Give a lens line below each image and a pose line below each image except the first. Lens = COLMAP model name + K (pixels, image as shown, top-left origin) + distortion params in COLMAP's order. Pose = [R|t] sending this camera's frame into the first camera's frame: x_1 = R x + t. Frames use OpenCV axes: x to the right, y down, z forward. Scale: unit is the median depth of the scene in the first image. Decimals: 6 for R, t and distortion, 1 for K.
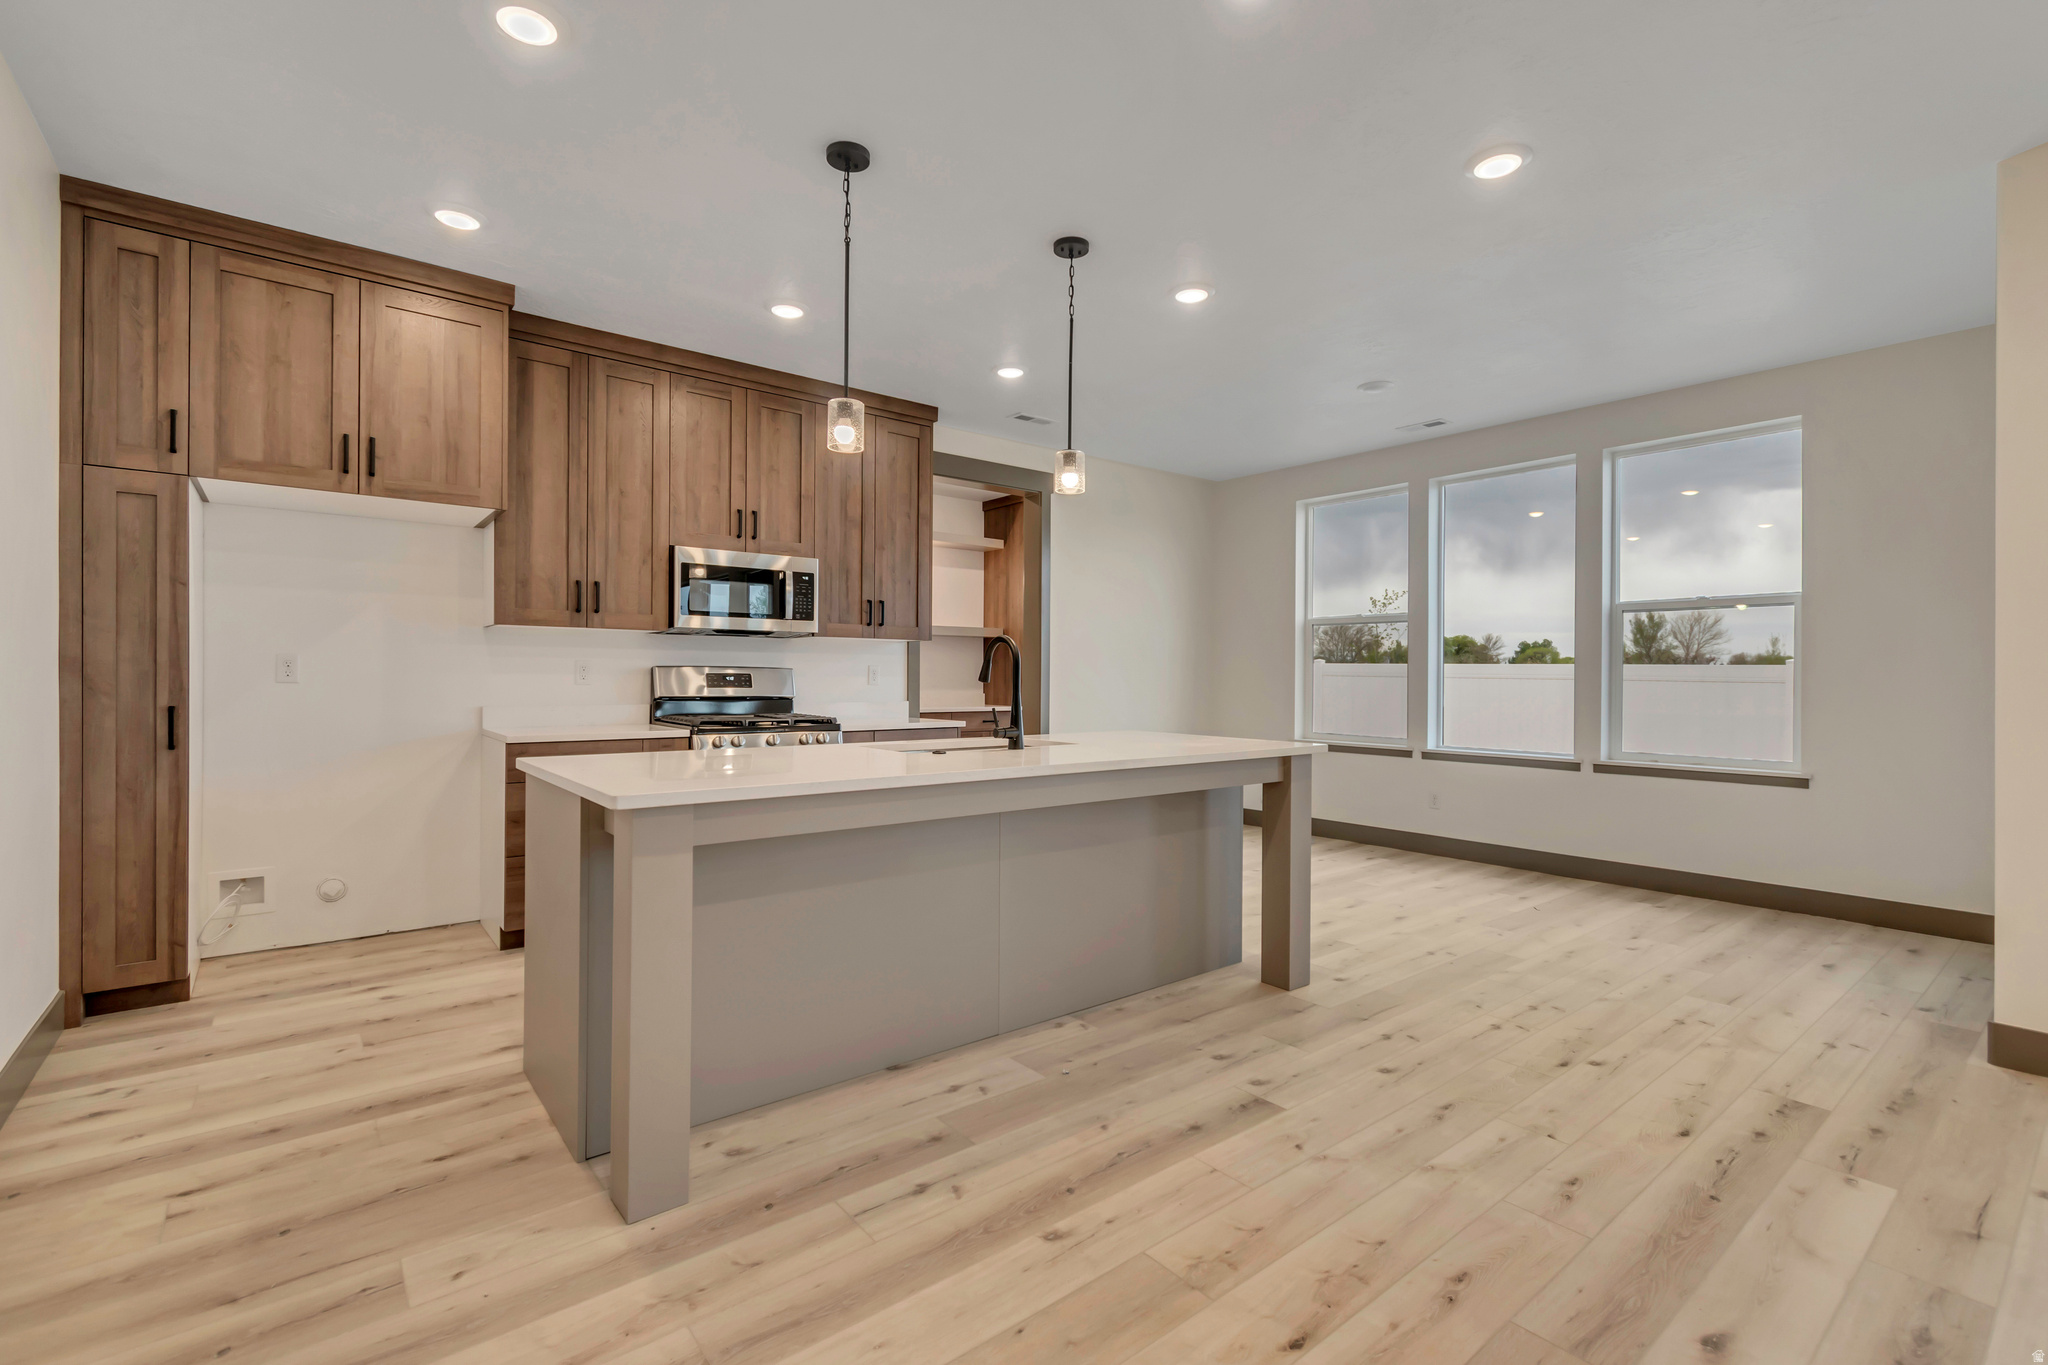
lens RADIAL K [[910.9, 0, 1022.8], [0, 910.9, 682.3], [0, 0, 1]] dist [0.007417, -0.003044]
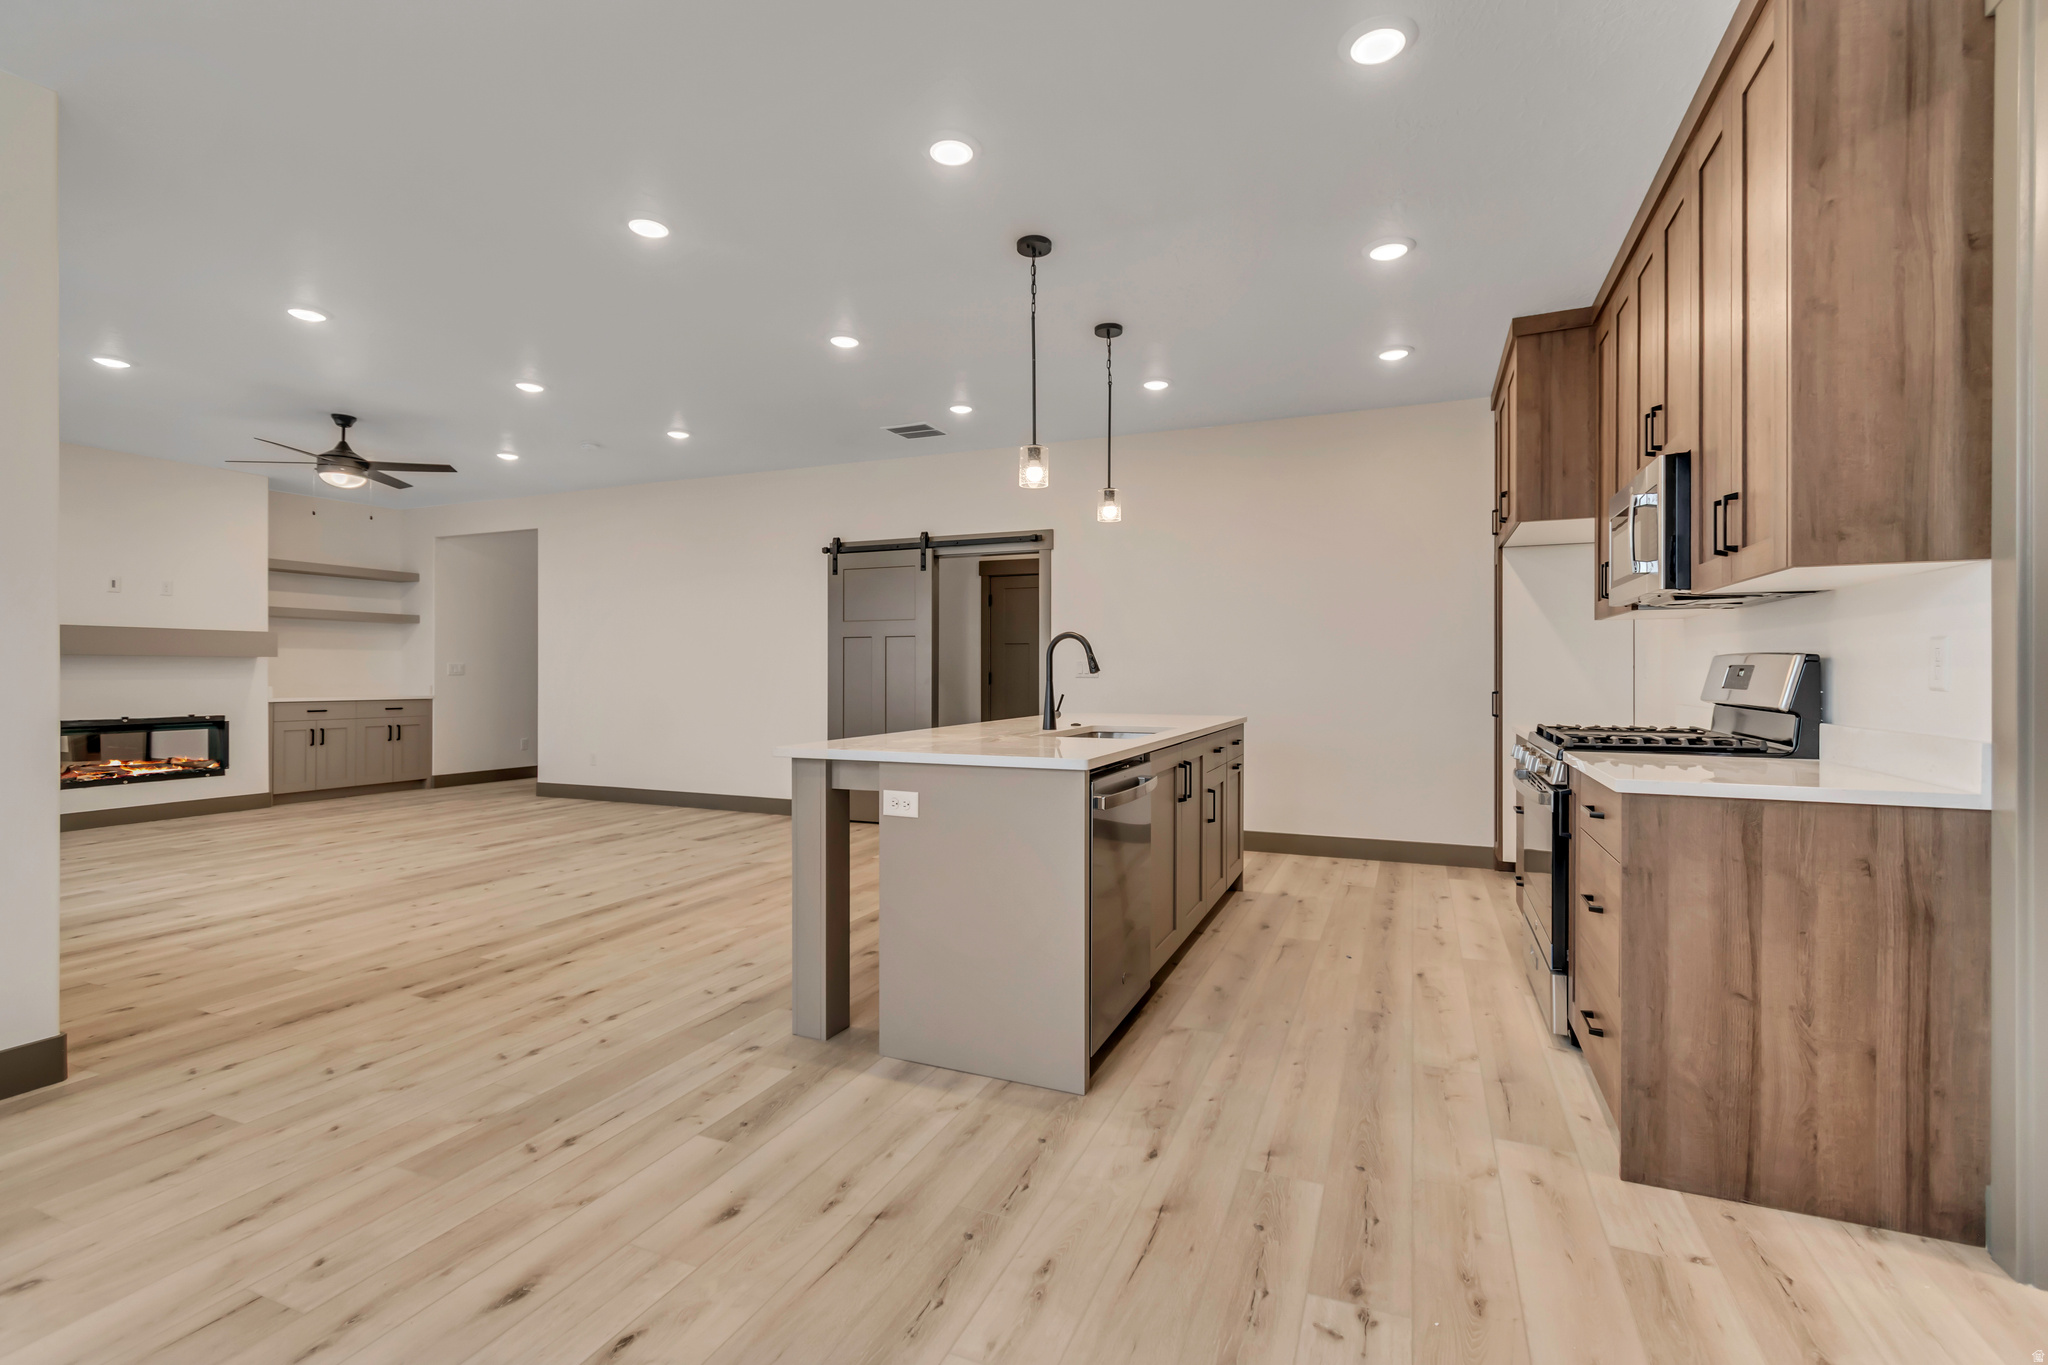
lens RADIAL K [[910.9, 0, 1034.4], [0, 910.9, 671.8], [0, 0, 1]] dist [0.007417, -0.003044]
pose [[-0.876478, -0.007188, -0.481389, 0.514840], [-0.009575, 0.999951, 0.002502, -0.003683], [0.481347, 0.006802, -0.876504, 1.801036]]
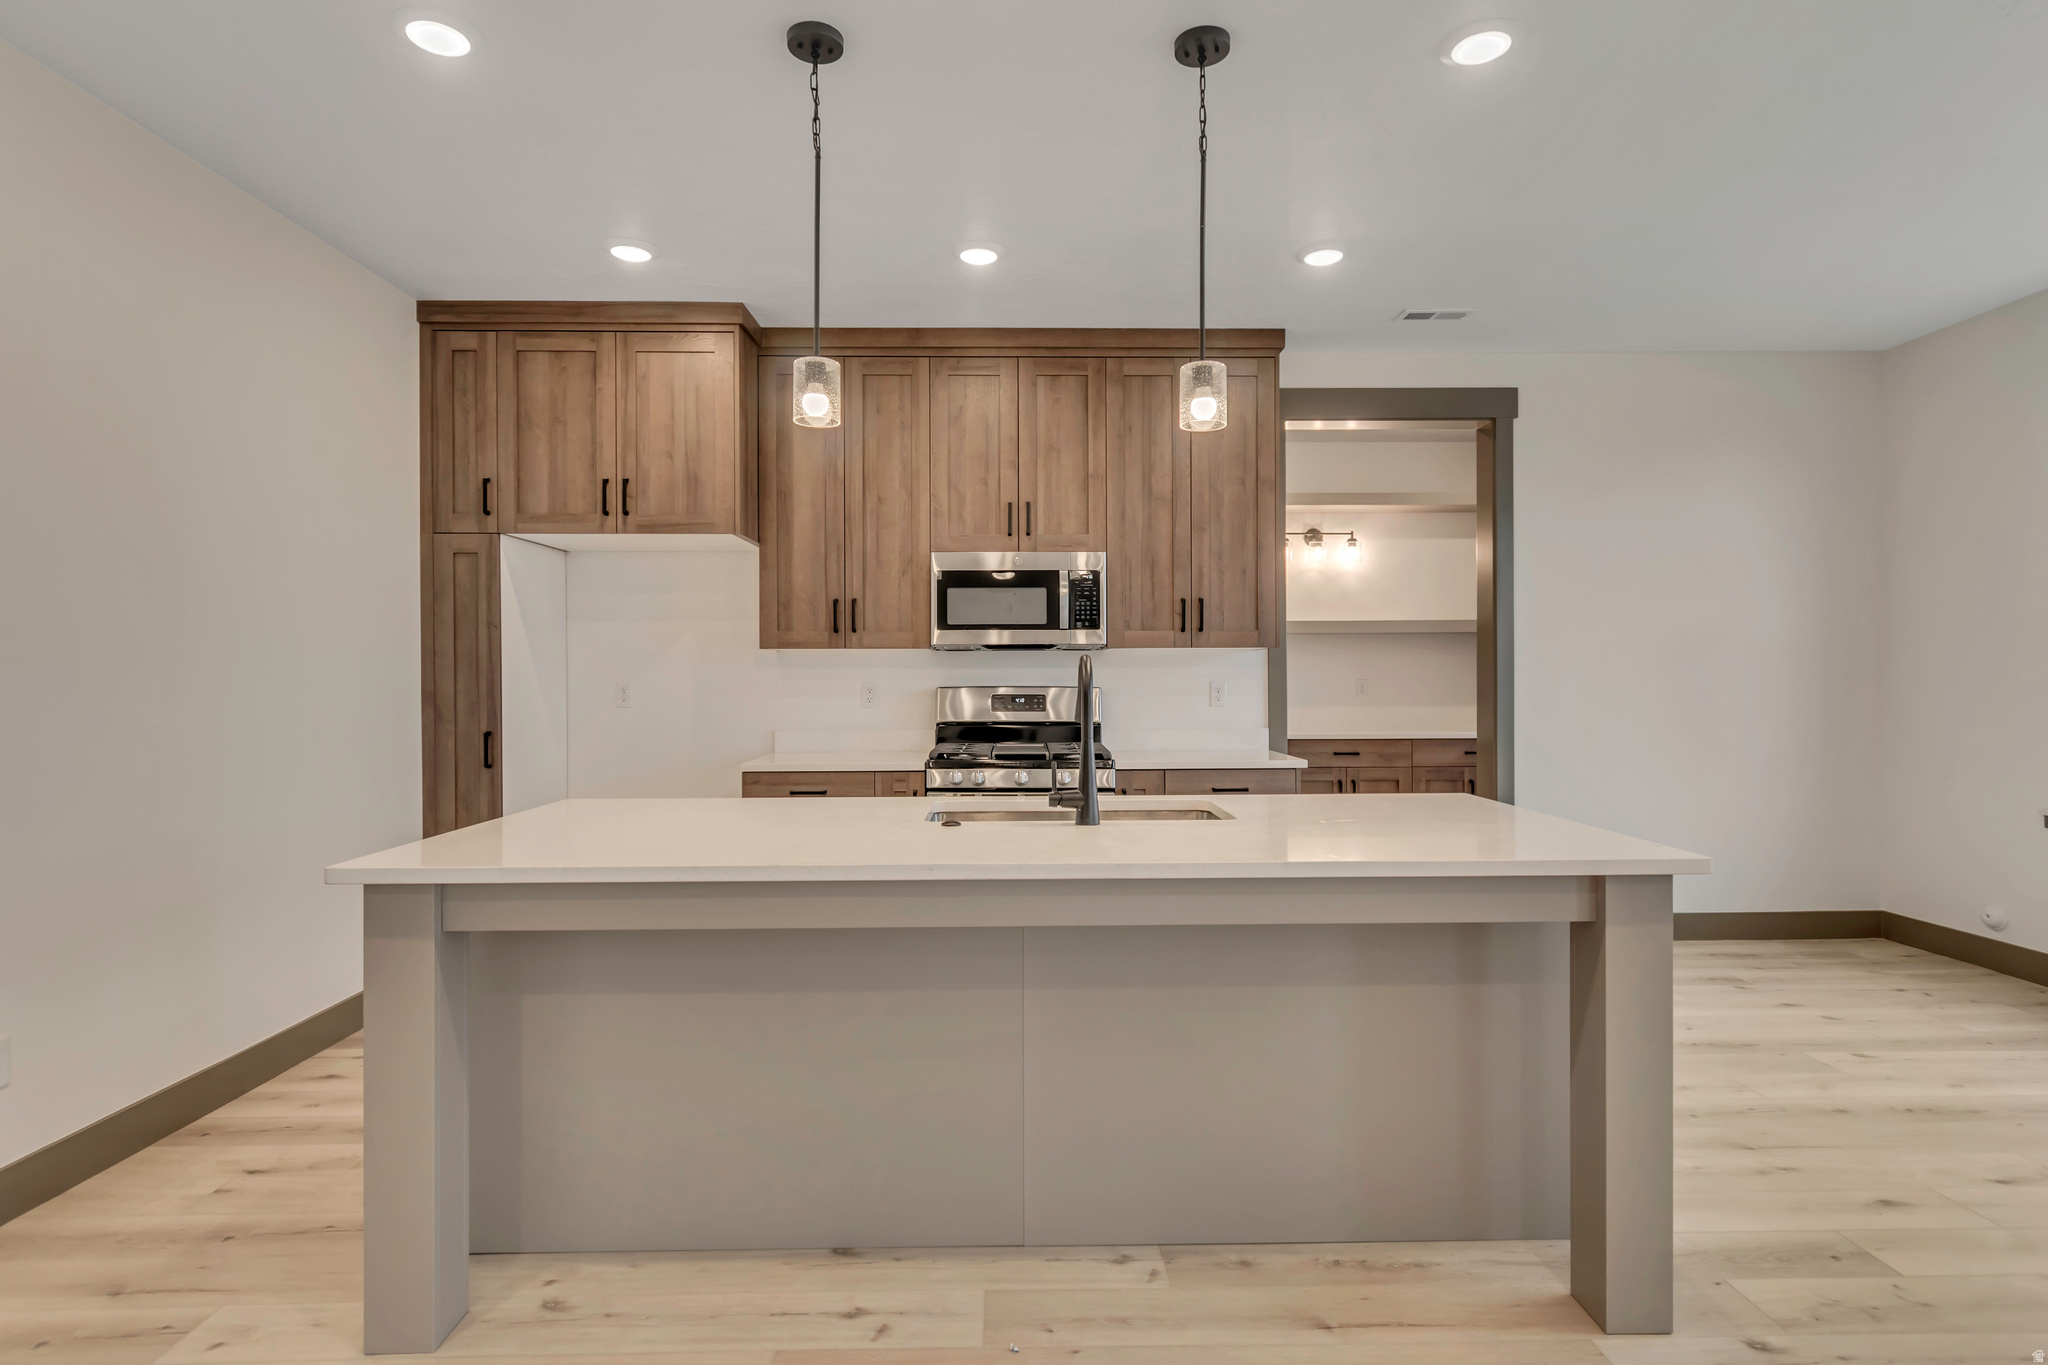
lens RADIAL K [[1031.8, 0, 1024.9], [0, 1031.8, 680.1], [0, 0, 1]] dist [0.004878, -0.001910]
pose [[0.792193, -0.007847, -0.610220, 0.375779], [0.006030, 0.999969, -0.005030, -0.025401], [0.610241, 0.000305, 0.792216, 0.329982]]
